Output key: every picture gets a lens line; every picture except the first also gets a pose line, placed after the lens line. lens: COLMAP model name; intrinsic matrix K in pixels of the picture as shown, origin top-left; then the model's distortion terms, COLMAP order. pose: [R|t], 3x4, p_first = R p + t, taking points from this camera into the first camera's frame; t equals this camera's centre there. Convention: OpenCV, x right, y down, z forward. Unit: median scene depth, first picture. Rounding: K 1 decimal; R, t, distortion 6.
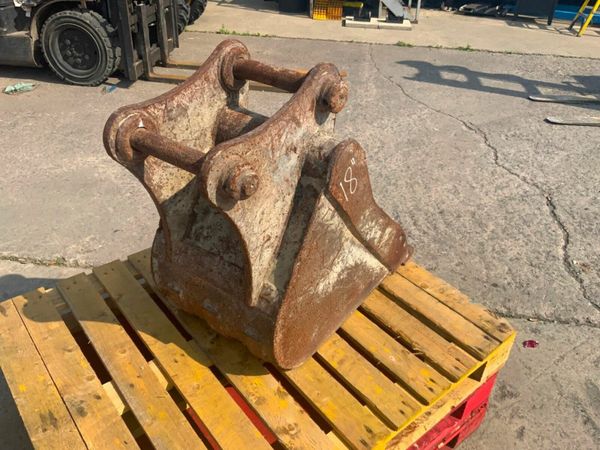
lens RADIAL K [[505.6, 0, 299.9], [0, 505.6, 220.8], [0, 0, 1]] dist [0.052009, -0.108574]
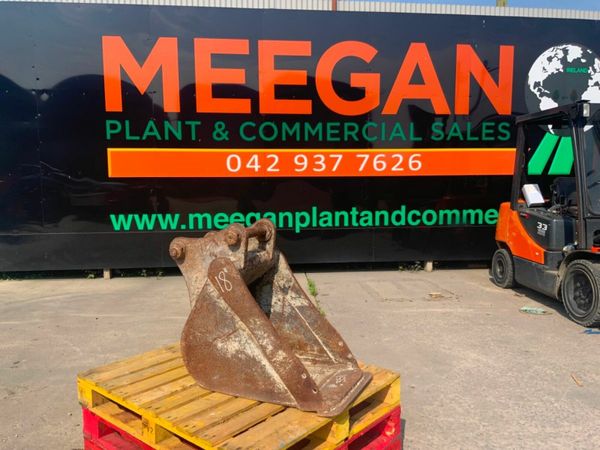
lens RADIAL K [[505.6, 0, 304.2], [0, 505.6, 224.8], [0, 0, 1]] dist [0.052009, -0.108574]
pose [[0.193641, 0.055981, -0.979474, 1.566159], [-0.521522, 0.851499, -0.054438, -0.249073], [0.830974, 0.521359, 0.194081, 0.586631]]
